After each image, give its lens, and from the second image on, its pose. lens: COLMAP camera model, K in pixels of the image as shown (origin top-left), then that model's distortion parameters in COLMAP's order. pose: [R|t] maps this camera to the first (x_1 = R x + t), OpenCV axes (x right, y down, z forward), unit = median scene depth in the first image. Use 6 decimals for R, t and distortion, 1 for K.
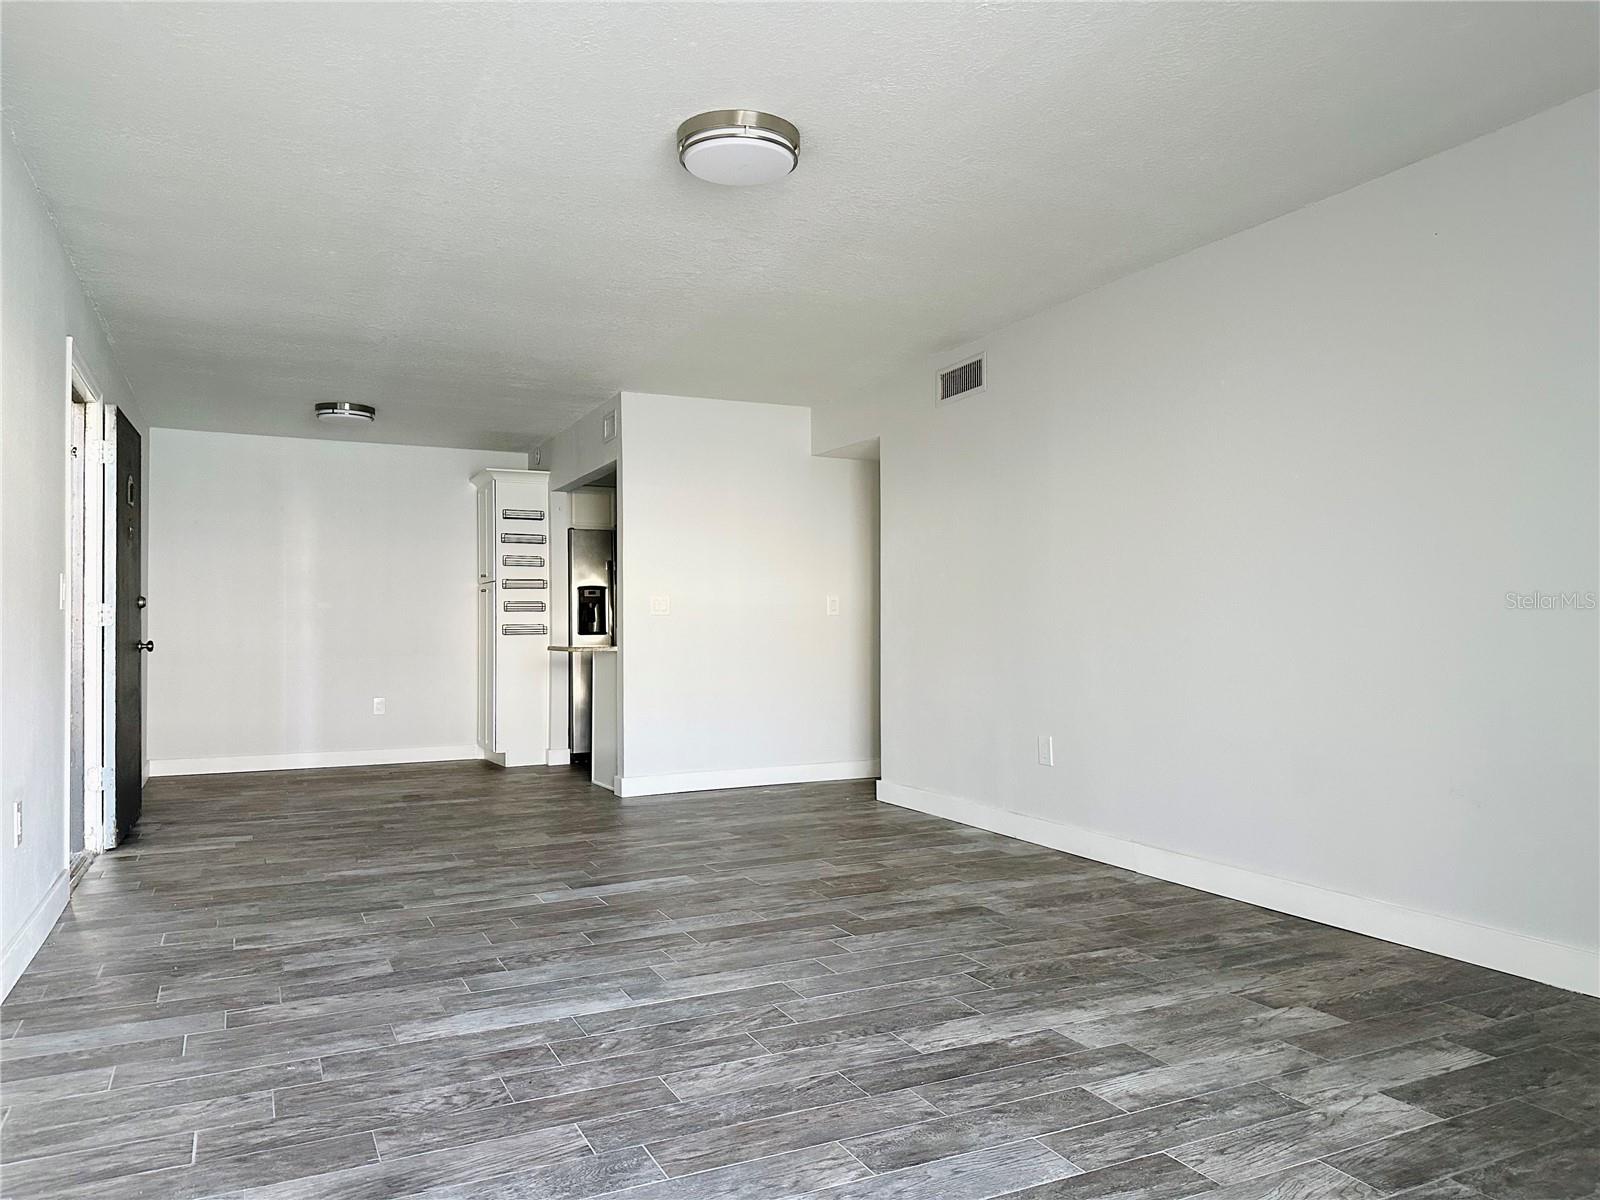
lens RADIAL K [[1113.4, 0, 797.2], [0, 1113.4, 602.7], [0, 0, 1]] dist [0.049337, -0.006160]
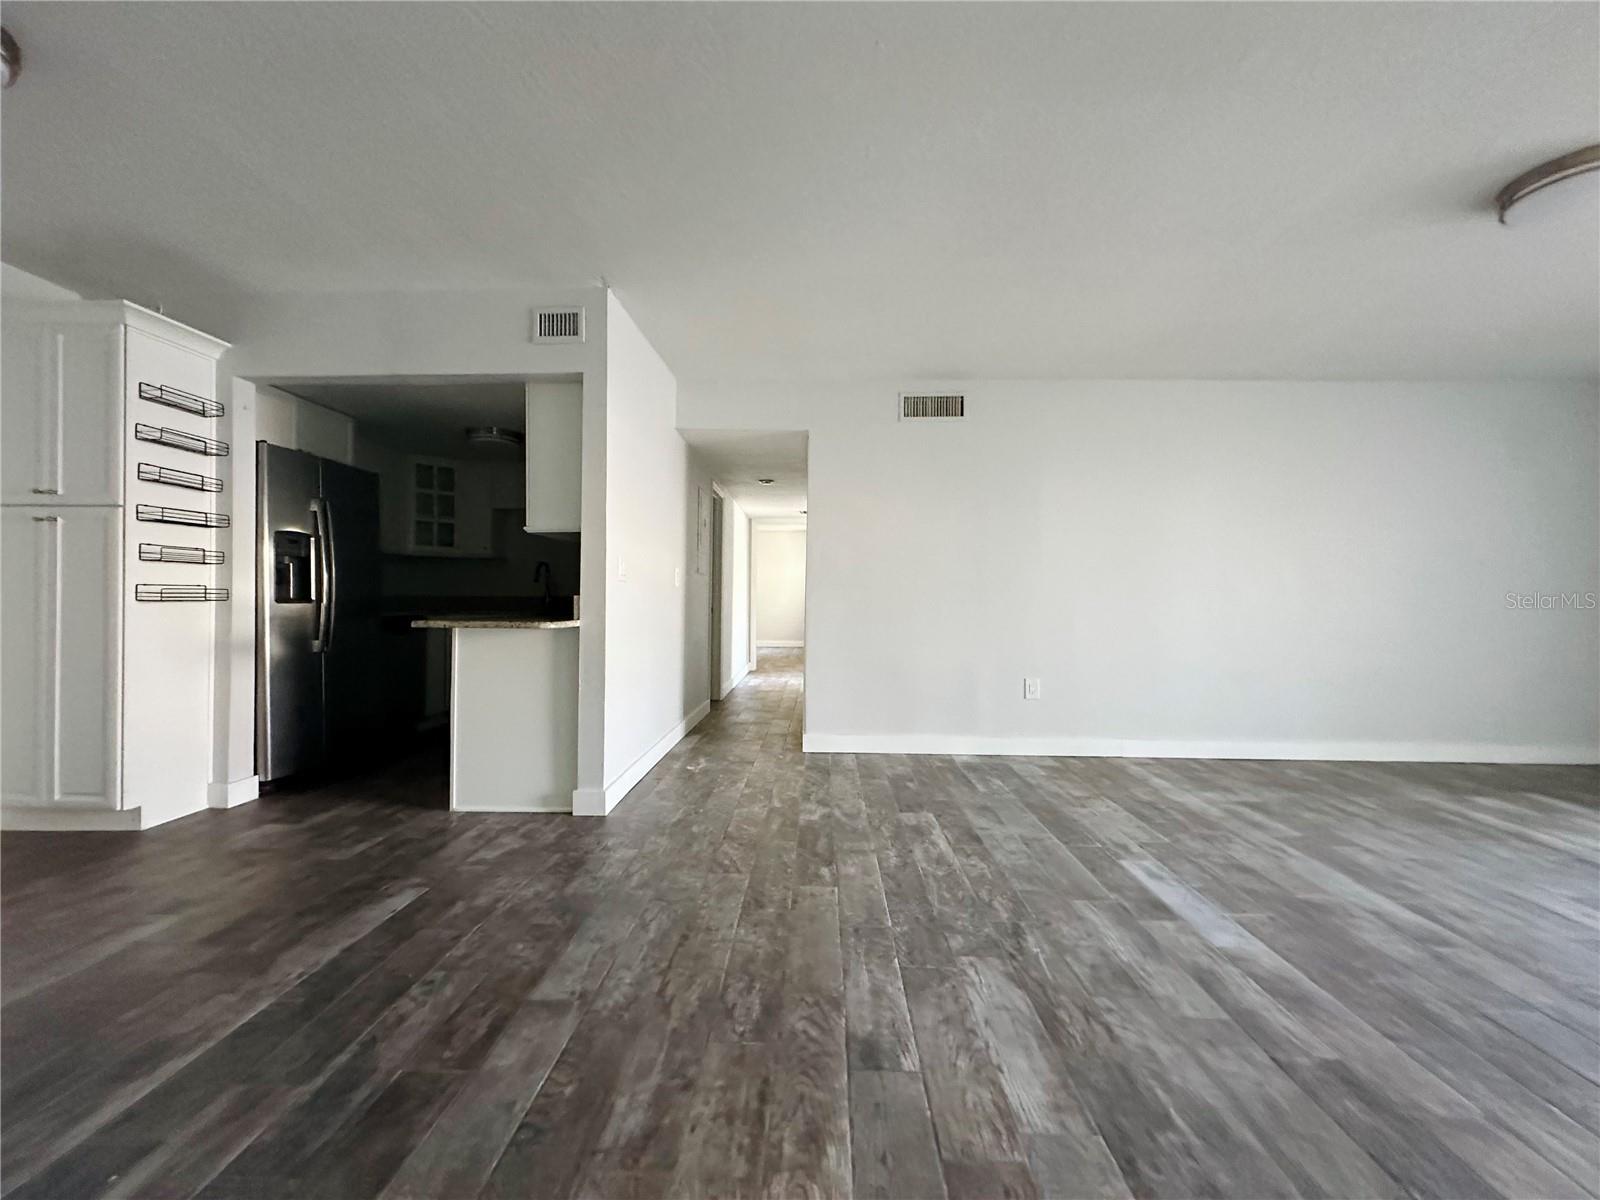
lens RADIAL K [[636.7, 0, 803.0], [0, 636.7, 603.1], [0, 0, 1]] dist [0.001949, 0.000342]
pose [[0.465576, 0.003768, 0.885000, -0.548222], [-0.032740, 0.999380, 0.012969, 0.019653], [-0.884402, -0.035013, 0.465411, 0.762367]]
